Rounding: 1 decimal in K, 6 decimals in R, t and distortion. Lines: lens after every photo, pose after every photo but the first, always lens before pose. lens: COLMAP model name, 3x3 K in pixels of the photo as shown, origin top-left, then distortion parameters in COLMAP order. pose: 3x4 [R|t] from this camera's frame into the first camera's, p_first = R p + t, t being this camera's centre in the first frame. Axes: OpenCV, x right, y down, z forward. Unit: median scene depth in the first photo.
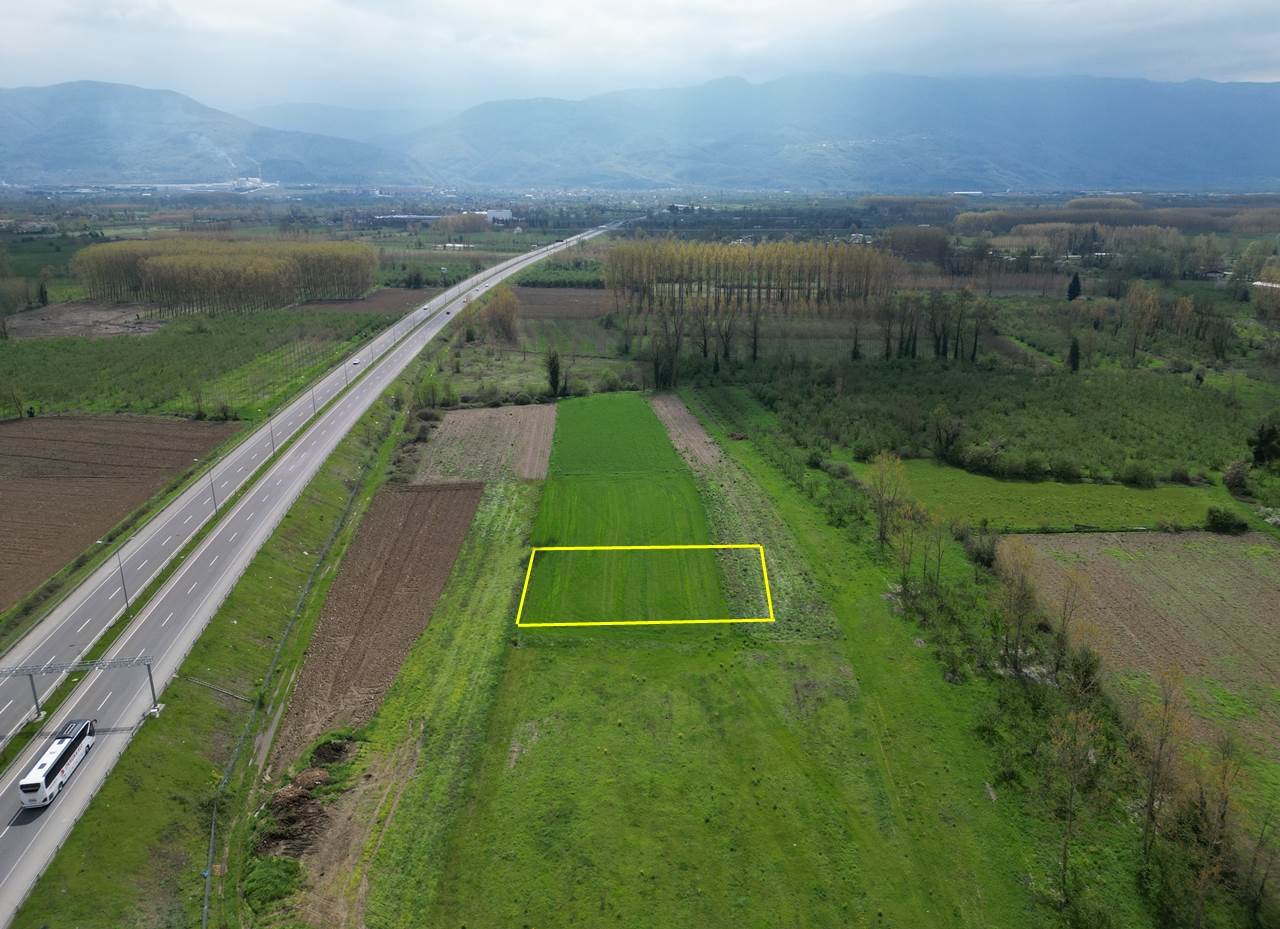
lens RADIAL K [[884.8, 0, 640.8], [0, 884.8, 446.3], [0, 0, 1]] dist [0.073434, -0.068733]
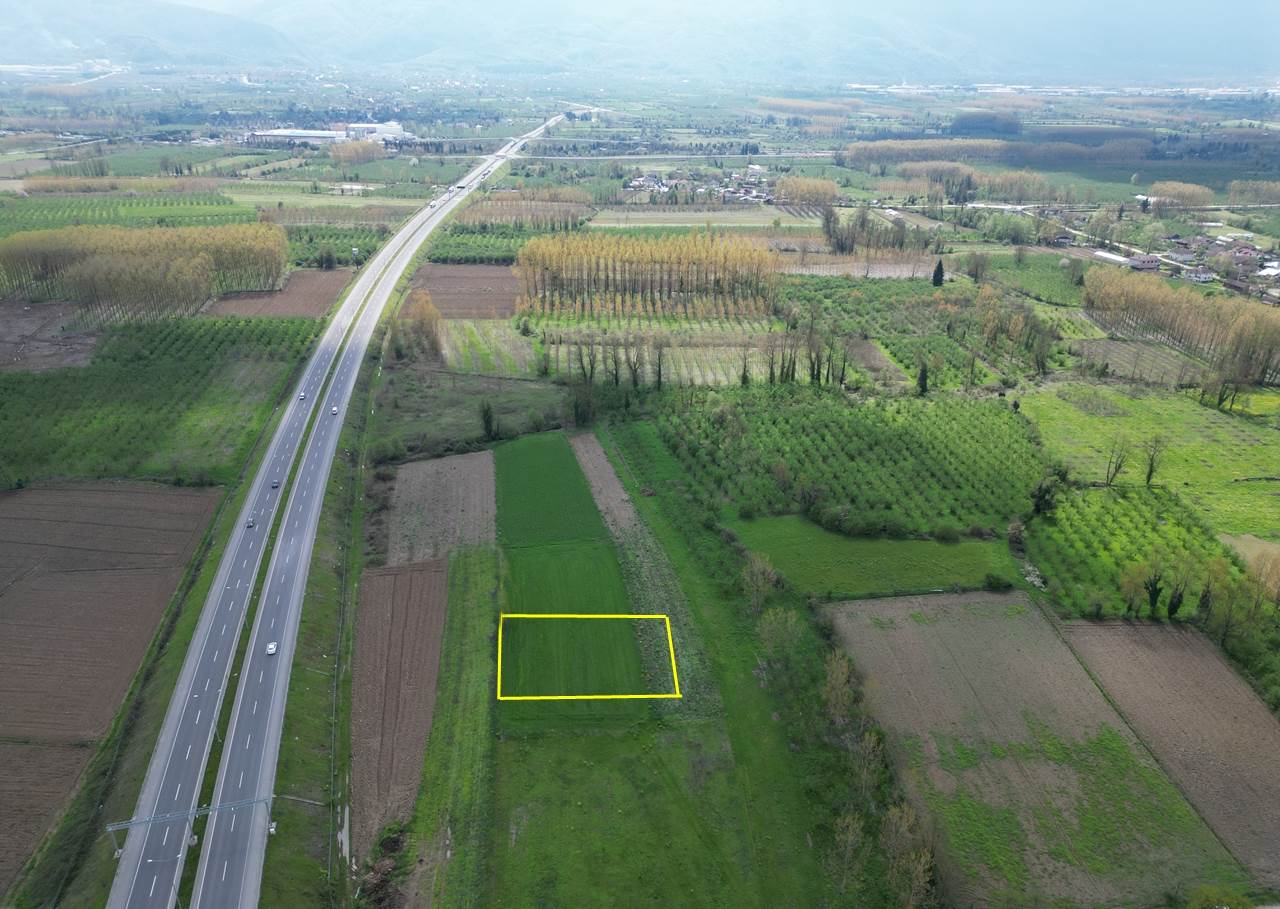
lens RADIAL K [[891.6, 0, 640.0], [0, 891.6, 454.5], [0, 0, 1]] dist [0.082777, -0.083961]
pose [[0.993974, -0.034287, 0.104114, -0.037796], [0.020701, 0.991445, 0.128871, -0.300496], [-0.107642, -0.125939, 0.986181, -0.286381]]
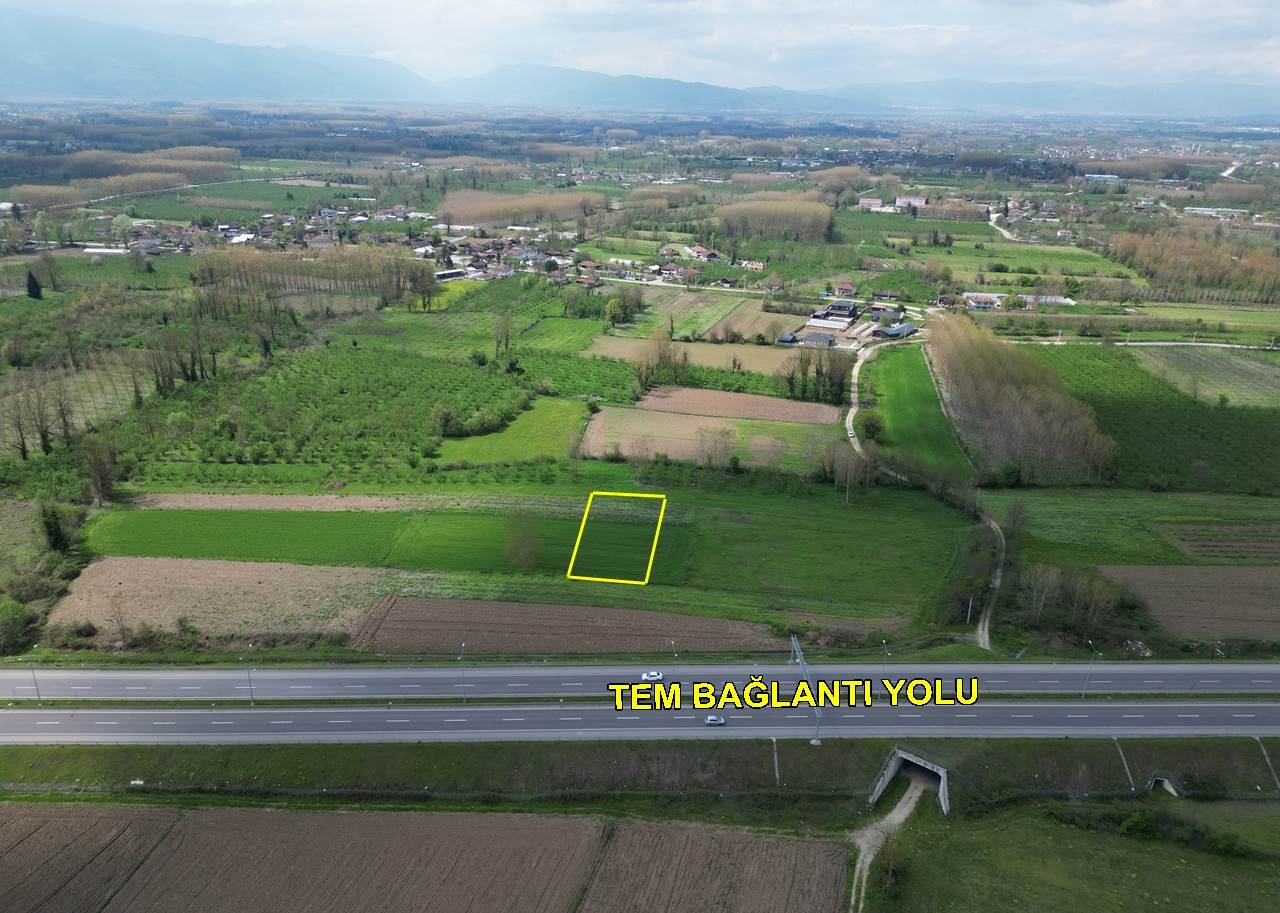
lens RADIAL K [[891.6, 0, 640.0], [0, 891.6, 456.5], [0, 0, 1]] dist [0.082777, -0.083961]
pose [[0.118925, -0.364995, 0.923383, -1.232605], [0.253709, 0.910281, 0.327140, -0.443402], [-0.959942, 0.195365, 0.200858, 0.506186]]
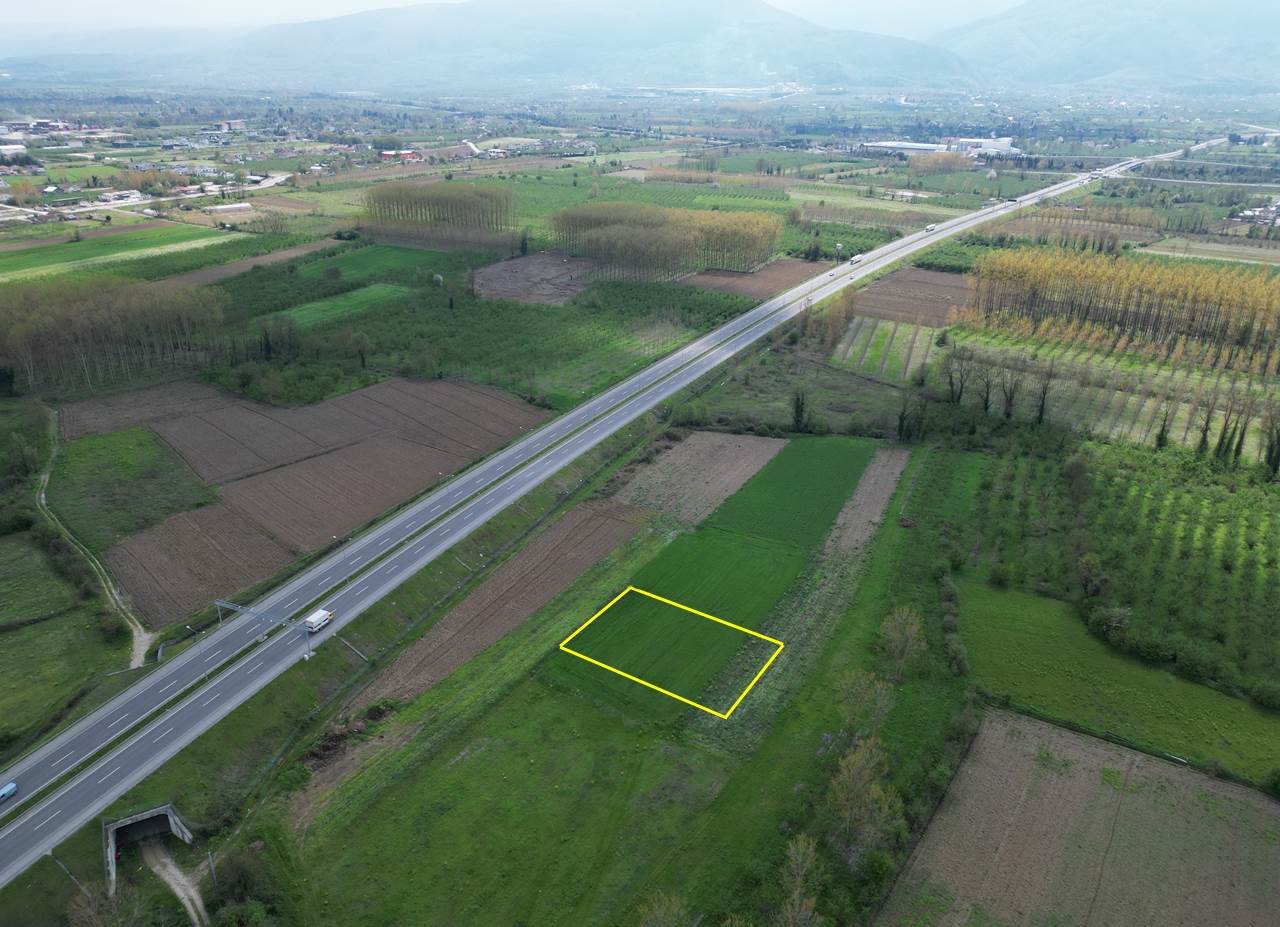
lens RADIAL K [[884.8, 0, 640.8], [0, 884.8, 445.3], [0, 0, 1]] dist [0.073434, -0.068733]
pose [[0.846566, 0.213754, -0.487478, 0.459125], [-0.161977, 0.975843, 0.146605, -0.277527], [0.507040, -0.045151, 0.860739, -0.094626]]
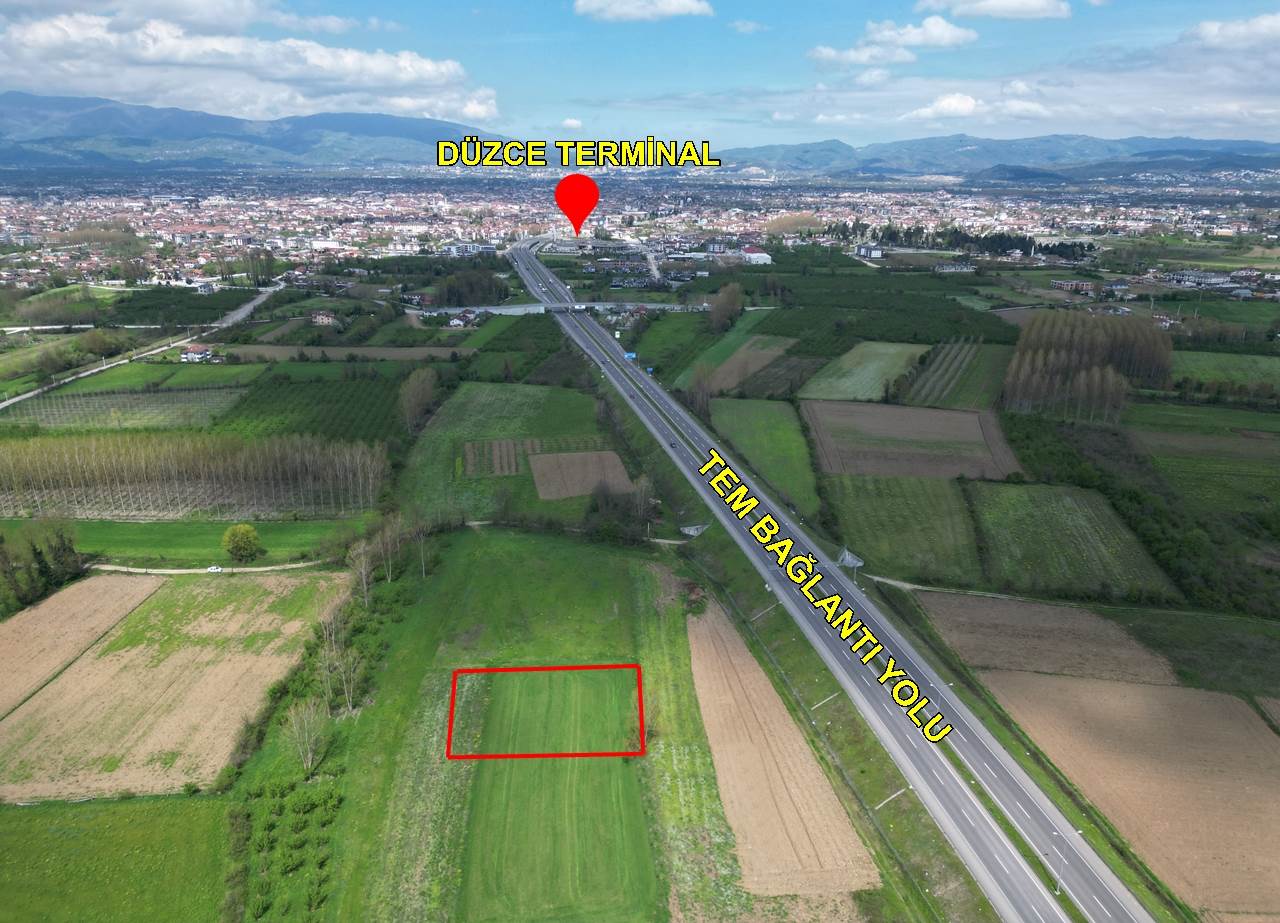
lens RADIAL K [[884.9, 0, 640.0], [0, 884.9, 461.5], [0, 0, 1]] dist [0.070948, -0.066068]
pose [[-0.999140, 0.010967, -0.039991, -0.067889], [-0.014043, 0.817922, 0.575158, -0.766757], [0.039017, 0.575225, -0.817064, 1.584231]]
